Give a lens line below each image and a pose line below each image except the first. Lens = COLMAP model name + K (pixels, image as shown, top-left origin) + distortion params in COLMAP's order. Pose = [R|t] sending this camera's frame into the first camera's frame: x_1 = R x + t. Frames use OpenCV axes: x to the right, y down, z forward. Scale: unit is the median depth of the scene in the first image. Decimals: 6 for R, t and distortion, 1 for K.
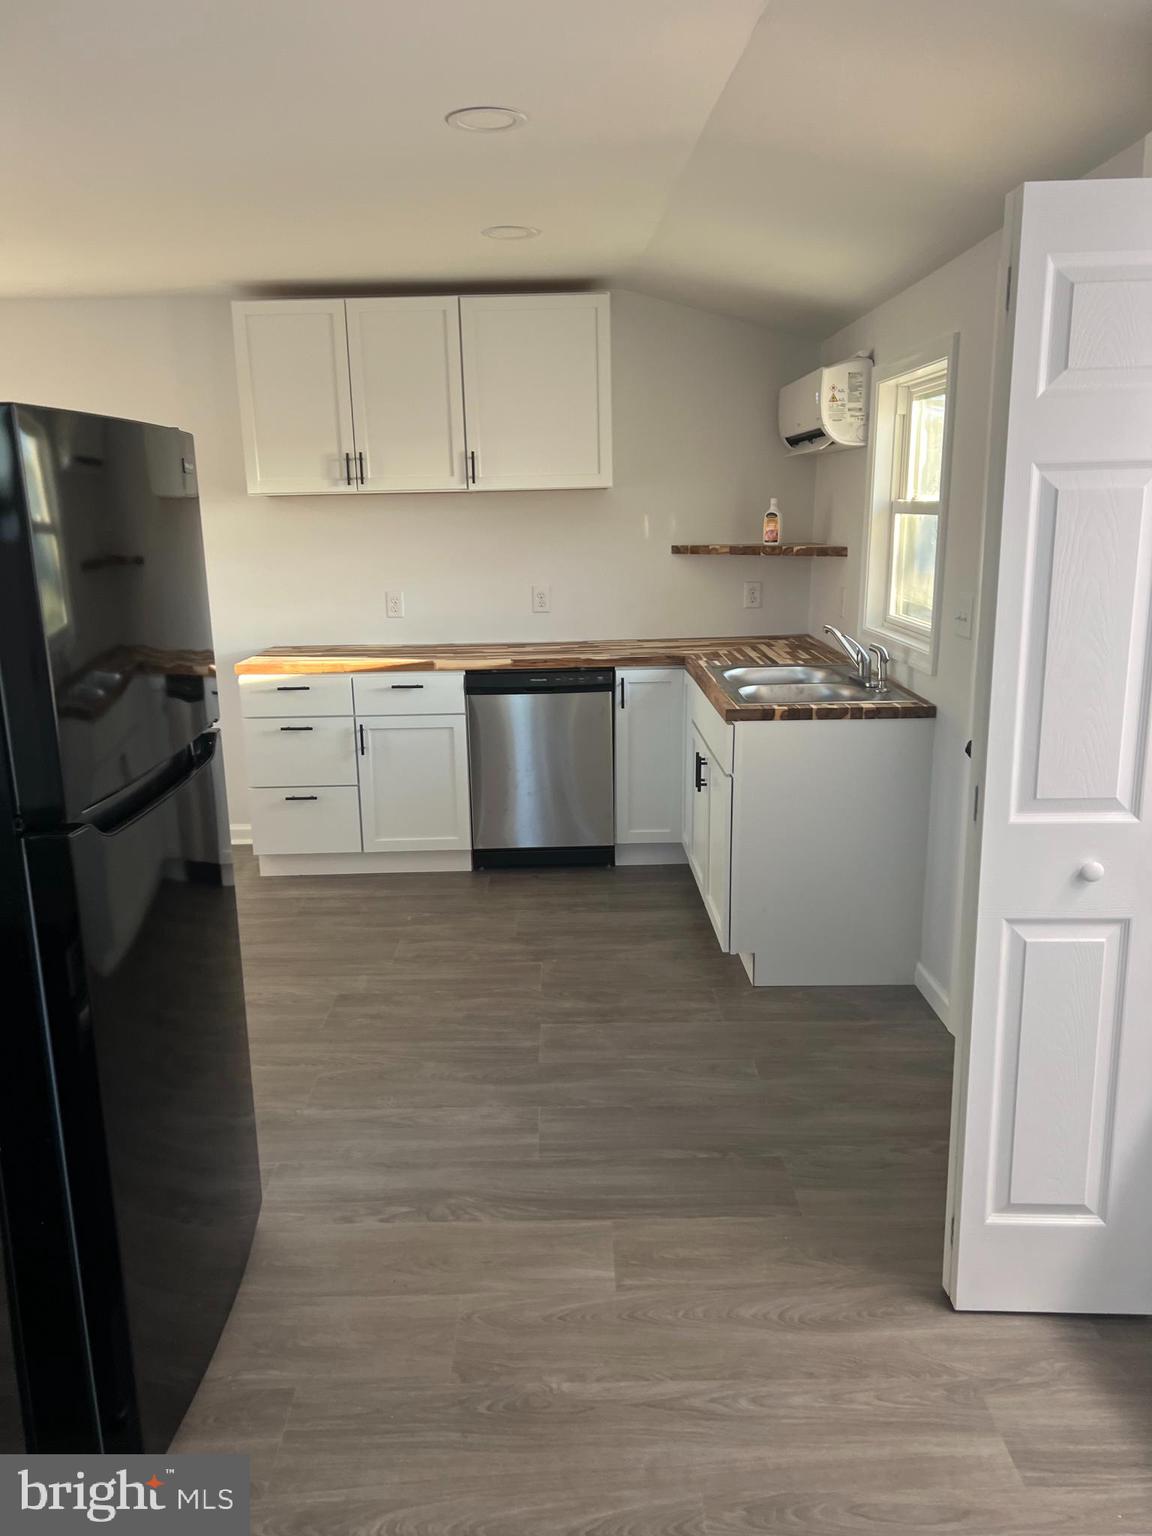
lens RADIAL K [[1153.0, 0, 569.3], [0, 1153.0, 765.5], [0, 0, 1]] dist [0.046320, -0.042610]
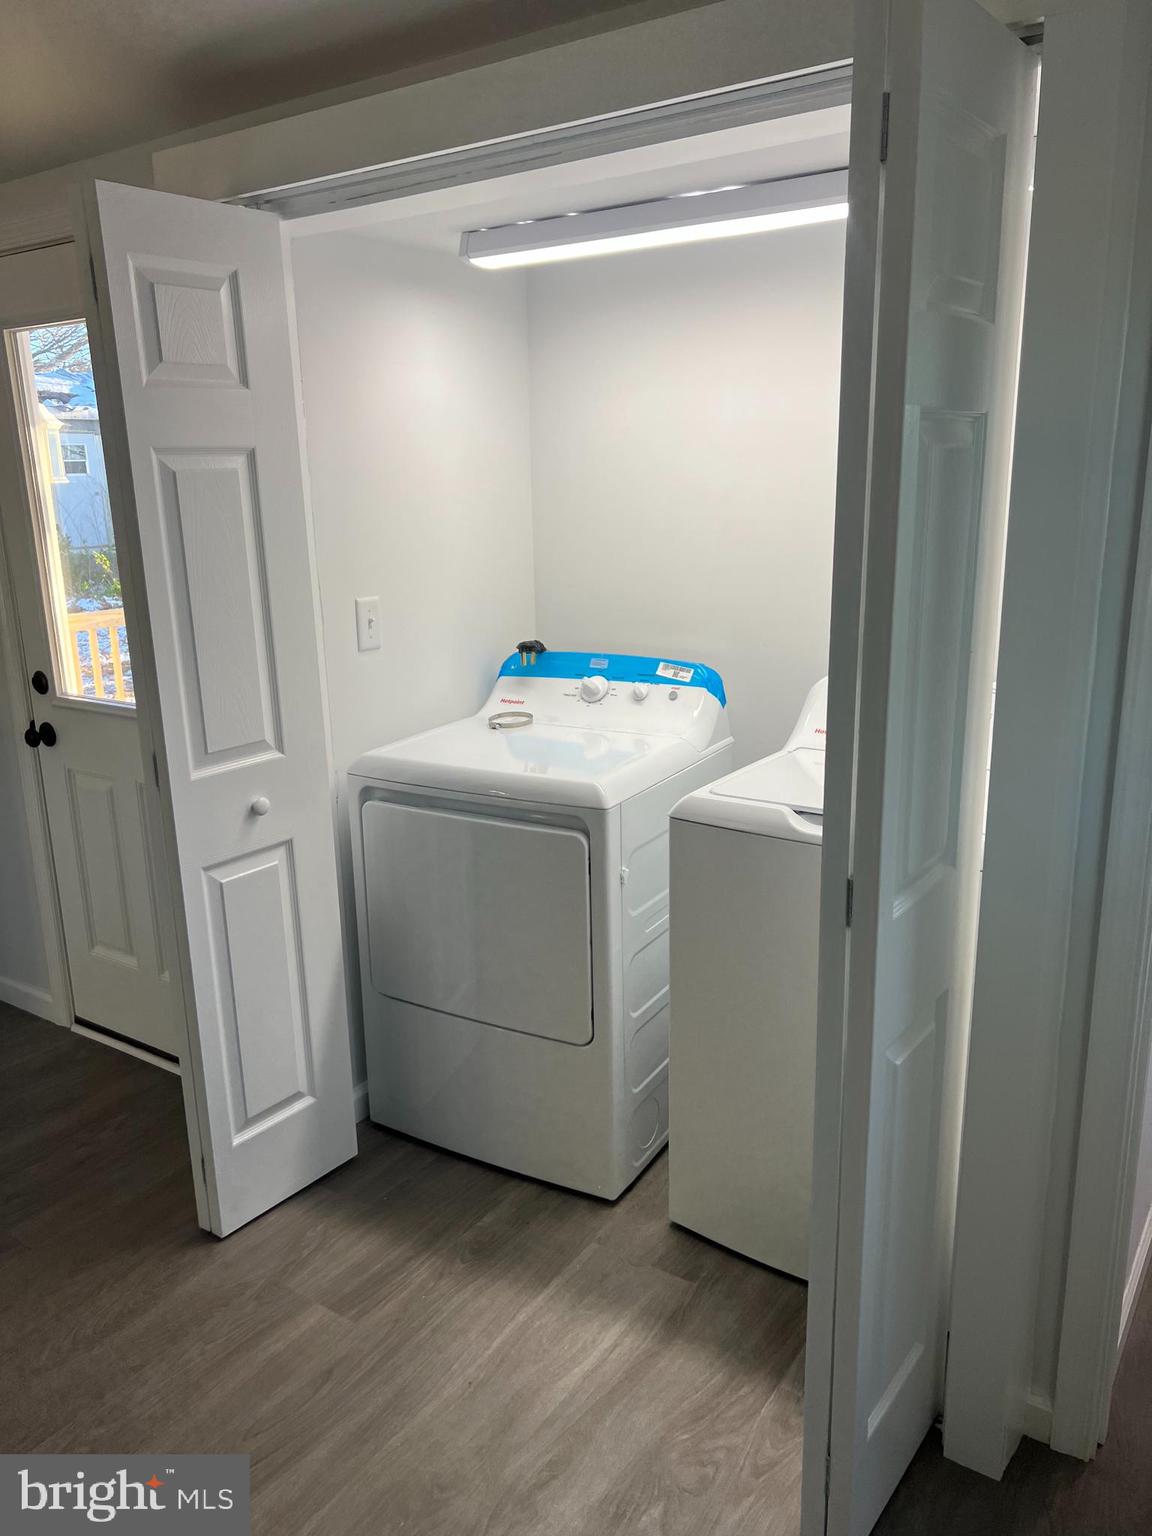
lens RADIAL K [[1153.0, 0, 569.8], [0, 1153.0, 764.4], [0, 0, 1]] dist [0.046320, -0.042610]
pose [[0.582099, -0.202505, 0.787497, -0.264177], [0.196764, 0.974788, 0.105223, -0.009266], [-0.788951, 0.093701, 0.607269, 0.060961]]
